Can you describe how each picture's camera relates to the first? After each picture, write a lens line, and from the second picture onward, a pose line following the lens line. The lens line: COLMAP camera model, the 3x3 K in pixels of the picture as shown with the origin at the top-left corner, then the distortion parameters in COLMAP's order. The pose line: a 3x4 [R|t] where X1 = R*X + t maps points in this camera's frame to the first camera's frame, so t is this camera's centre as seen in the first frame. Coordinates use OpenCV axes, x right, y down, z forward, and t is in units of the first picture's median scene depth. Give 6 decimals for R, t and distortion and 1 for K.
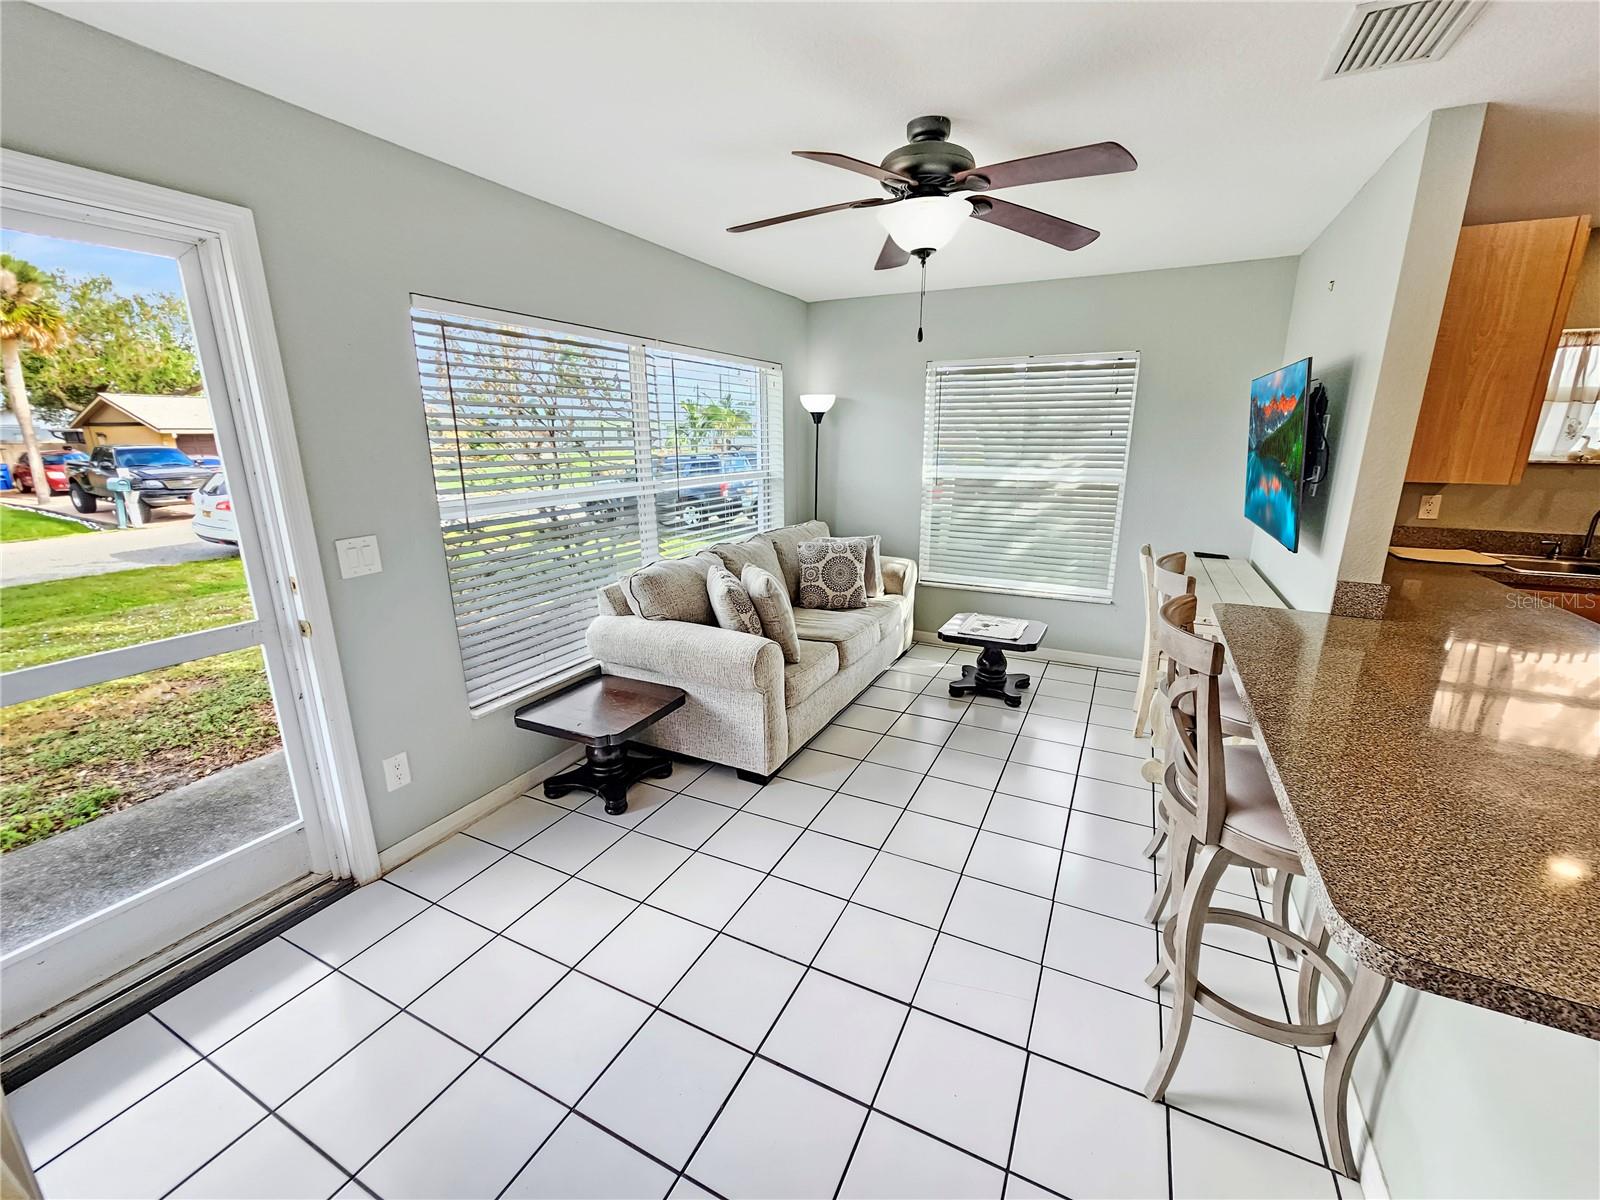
lens RADIAL K [[656.1, 0, 804.6], [0, 656.1, 600.5], [0, 0, 1]] dist [-0.000460, 0.000593]
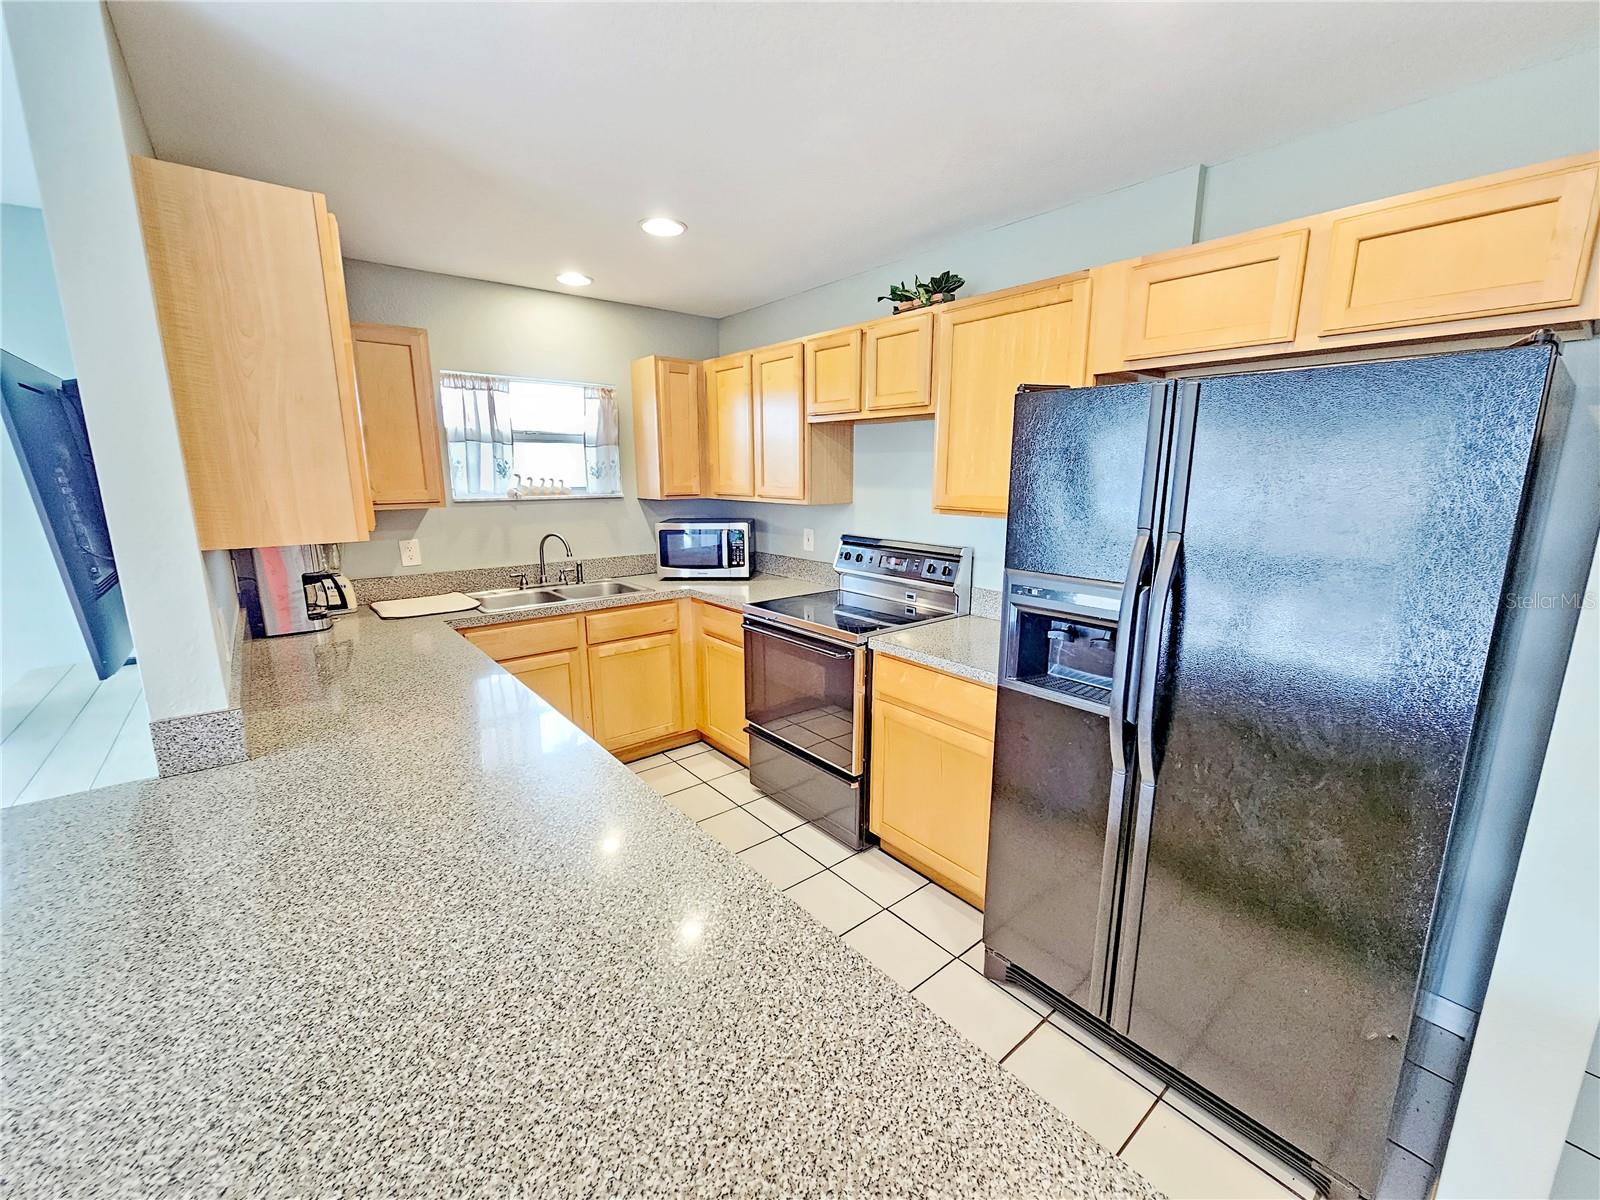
lens RADIAL K [[656.1, 0, 803.5], [0, 656.1, 601.3], [0, 0, 1]] dist [-0.000460, 0.000593]
pose [[0.411155, -0.182232, 0.893165, 0.322309], [0.229796, 0.968890, 0.091899, -0.032587], [-0.882126, 0.167461, 0.440240, 0.119976]]
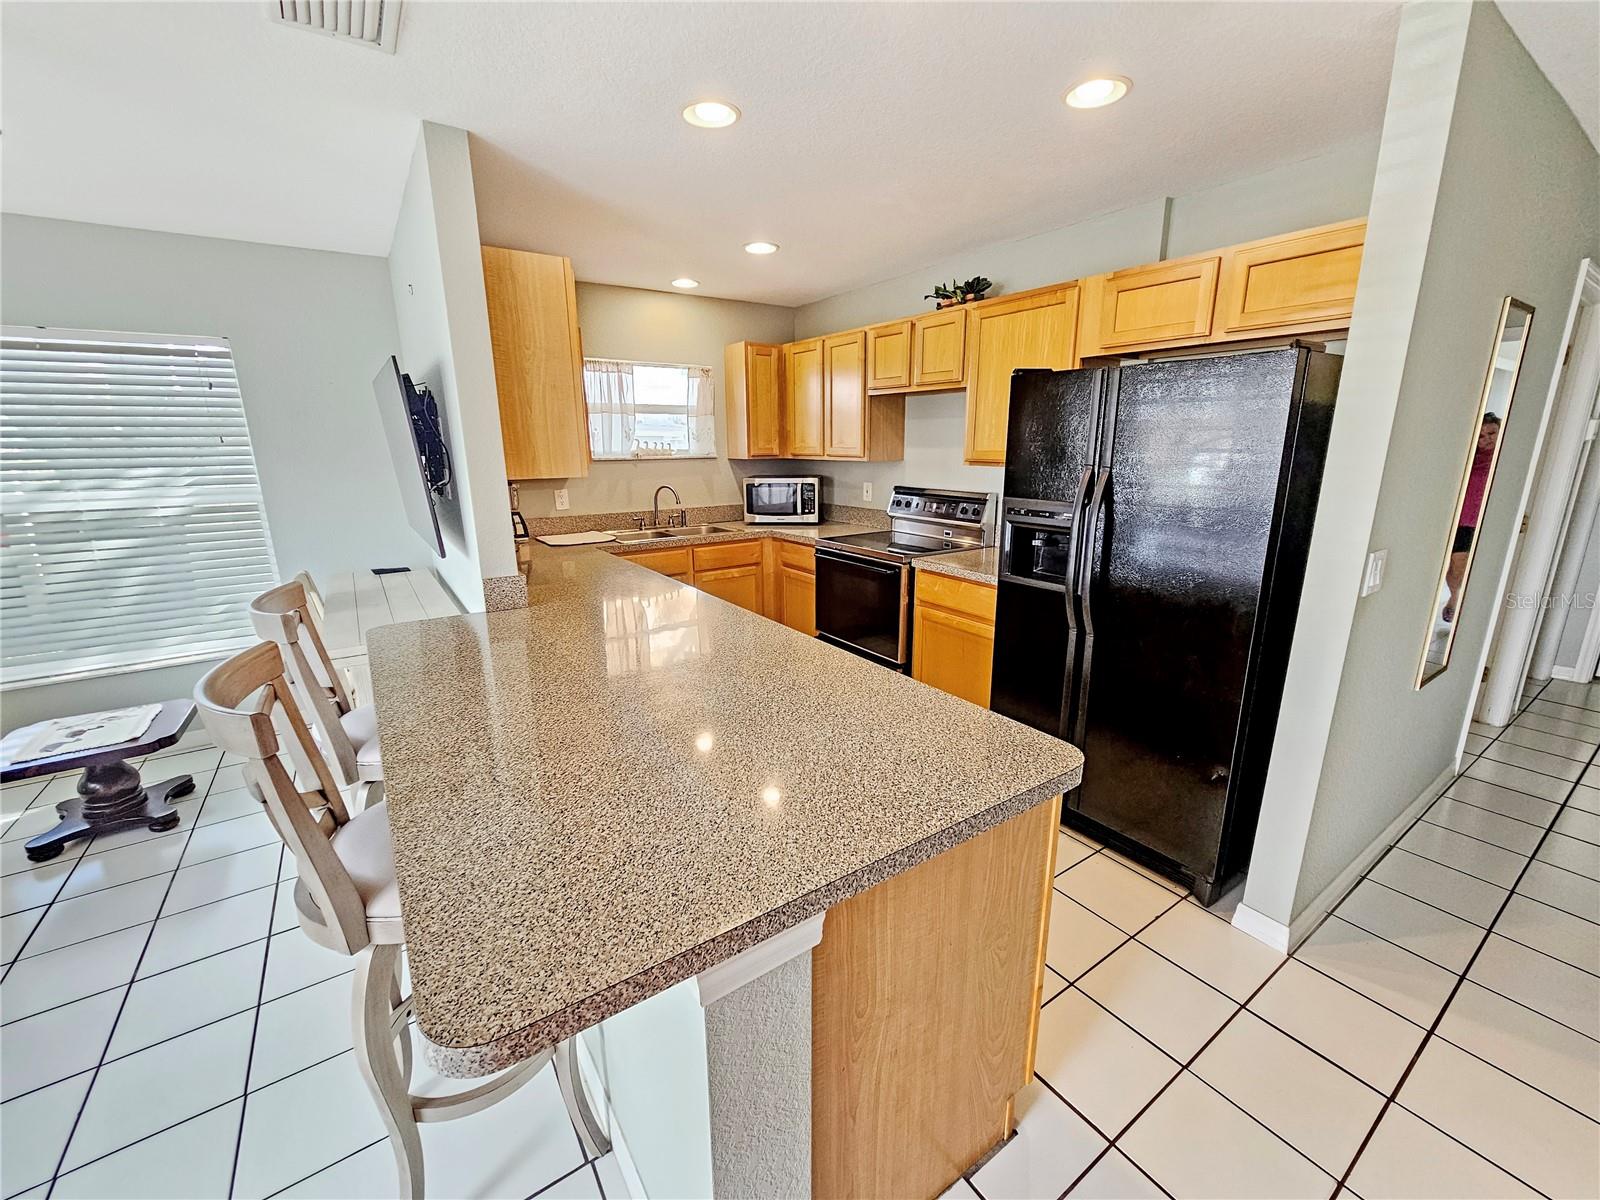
lens RADIAL K [[656.1, 0, 802.0], [0, 656.1, 601.4], [0, 0, 1]] dist [-0.000460, 0.000593]
pose [[0.490827, -0.214060, 0.844552, 0.111342], [0.226294, 0.967402, 0.113683, -0.000185], [-0.841356, 0.135318, 0.523268, 0.032929]]
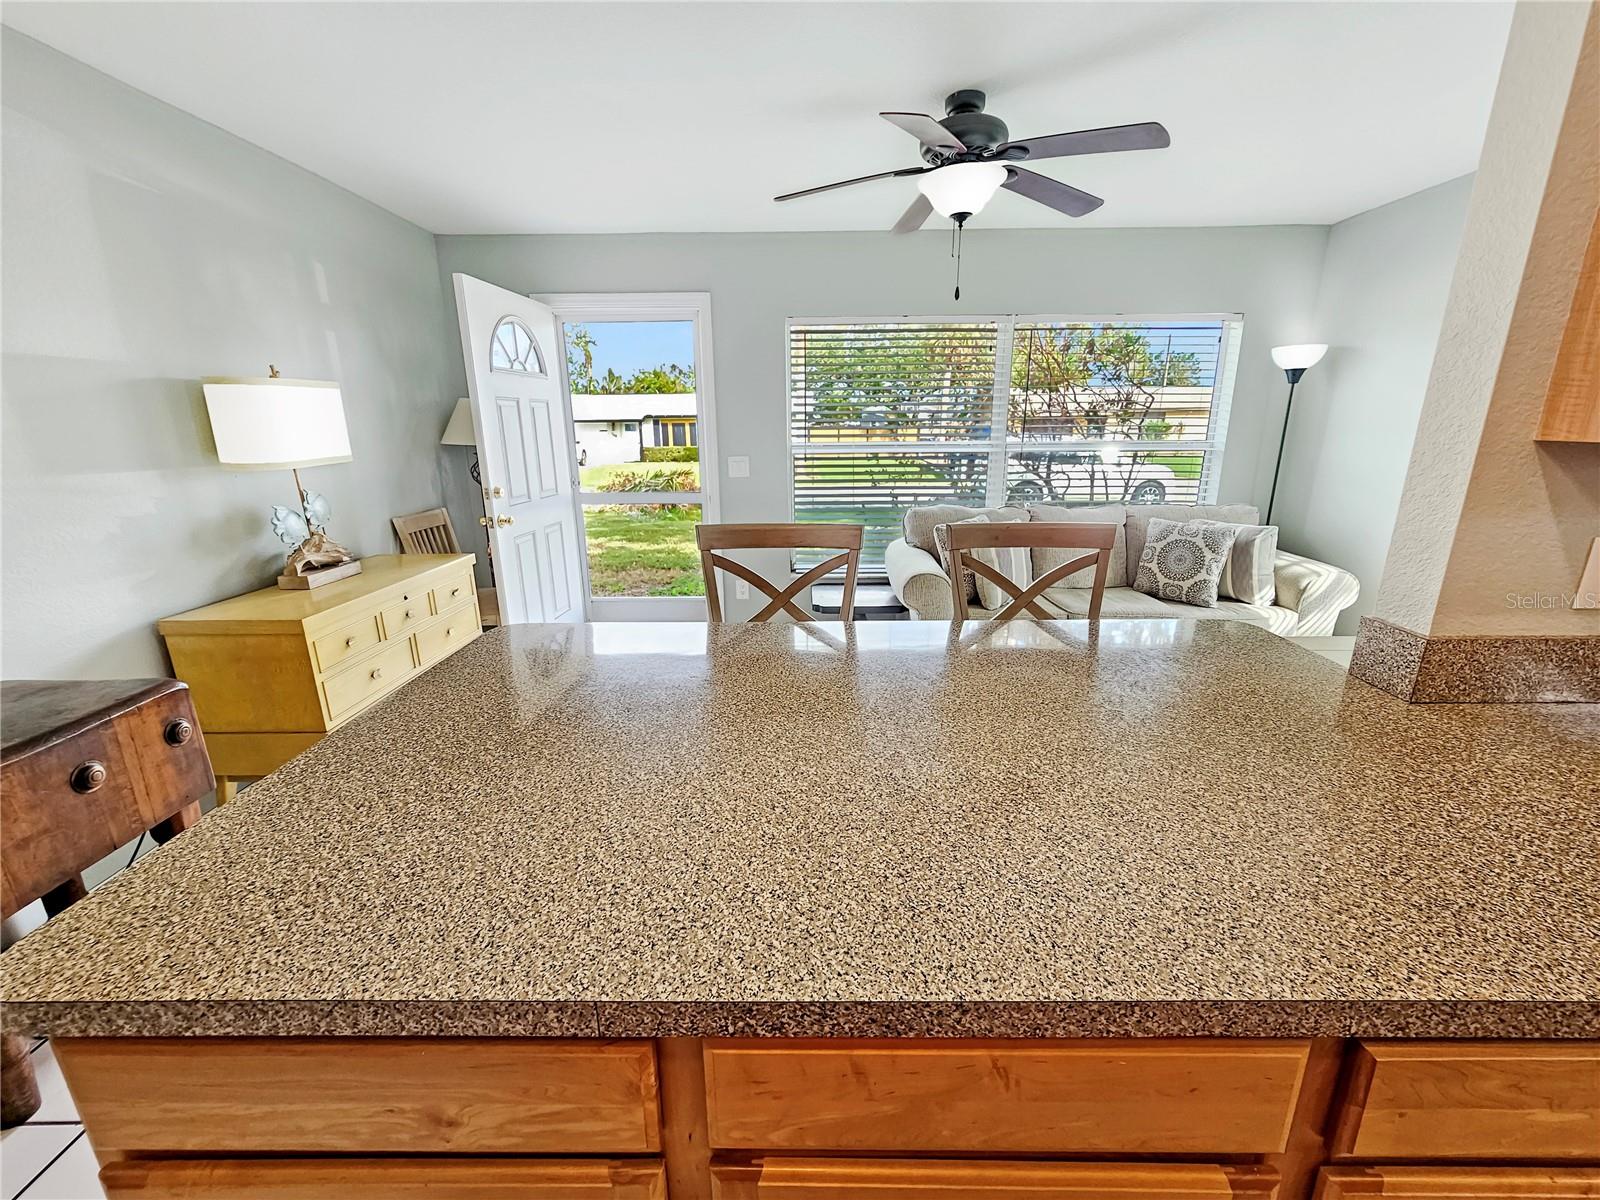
lens RADIAL K [[656.1, 0, 799.5], [0, 656.1, 602.5], [0, 0, 1]] dist [-0.000460, 0.000593]
pose [[0.428004, 0.239156, -0.871560, 0.642188], [-0.218521, 0.963125, 0.156971, -0.013815], [0.876961, 0.123270, 0.464482, 0.184985]]
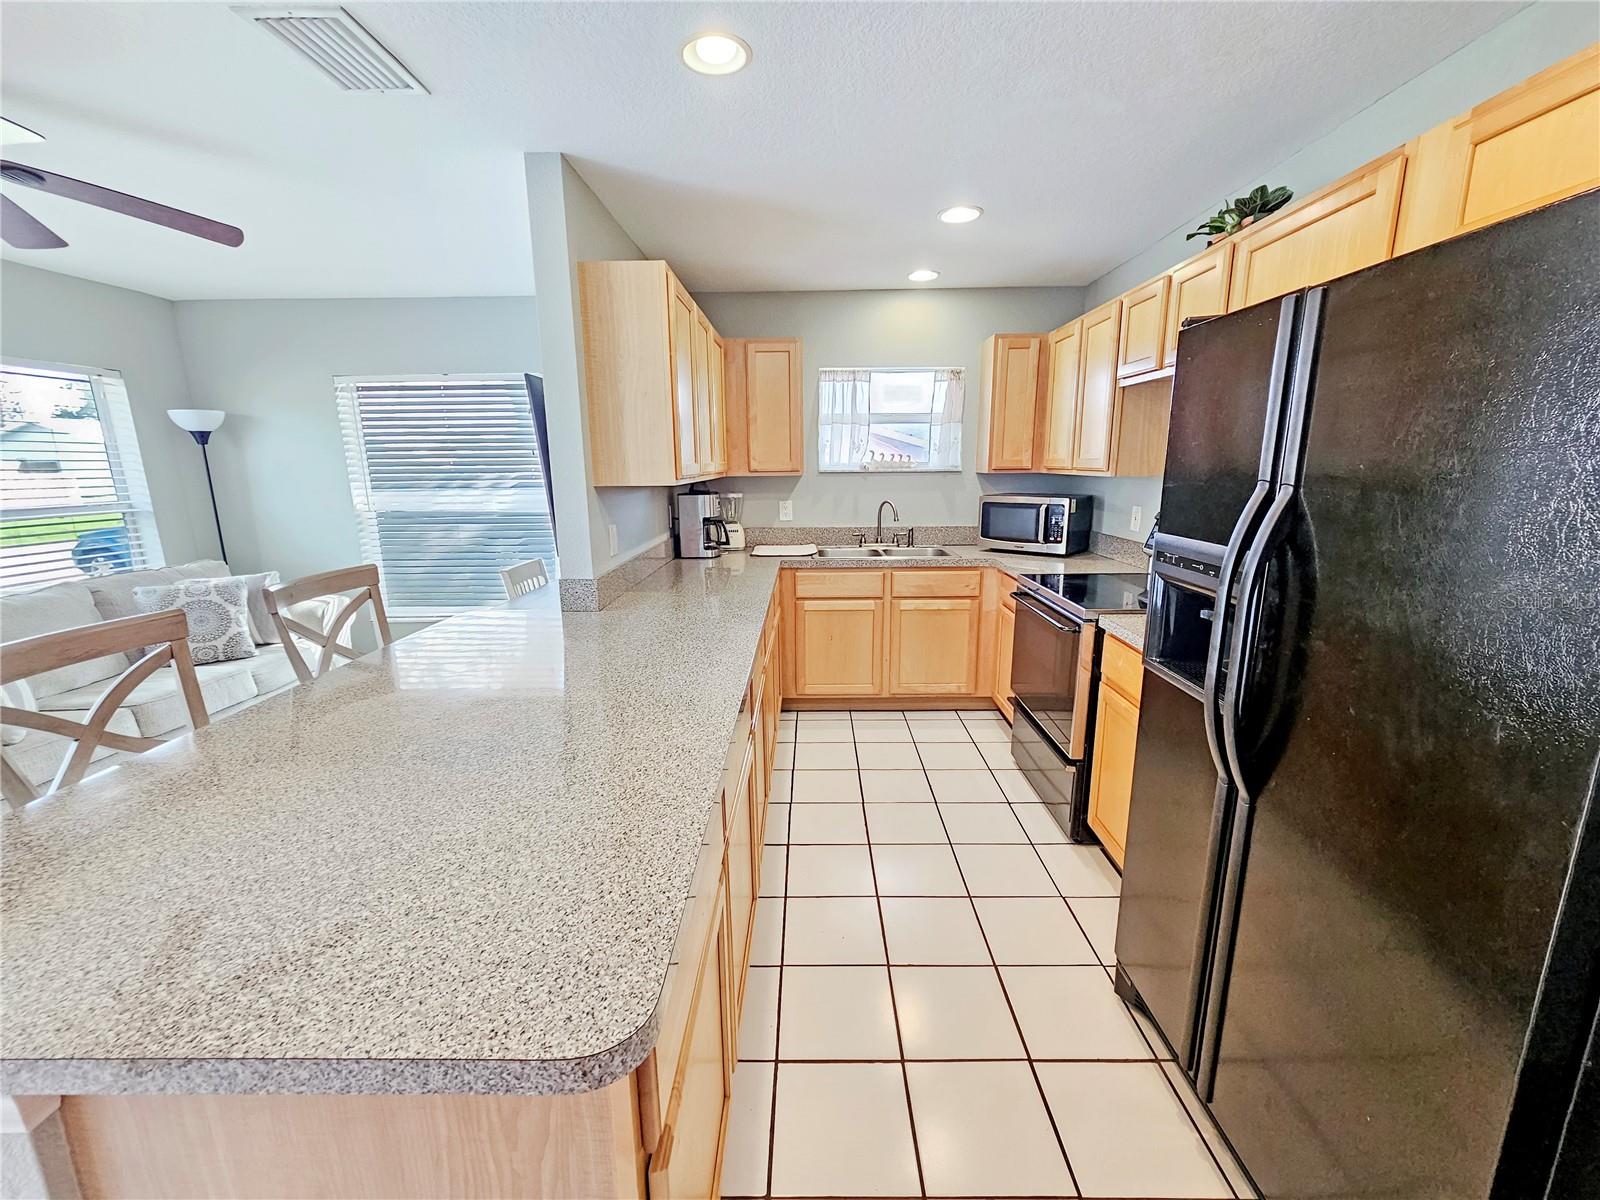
lens RADIAL K [[656.1, 0, 801.5], [0, 656.1, 602.6], [0, 0, 1]] dist [-0.000460, 0.000593]
pose [[0.902805, -0.100412, 0.418162, 0.422525], [0.118045, 0.992872, -0.016442, 0.042379], [-0.413531, 0.064206, 0.908223, -0.077700]]
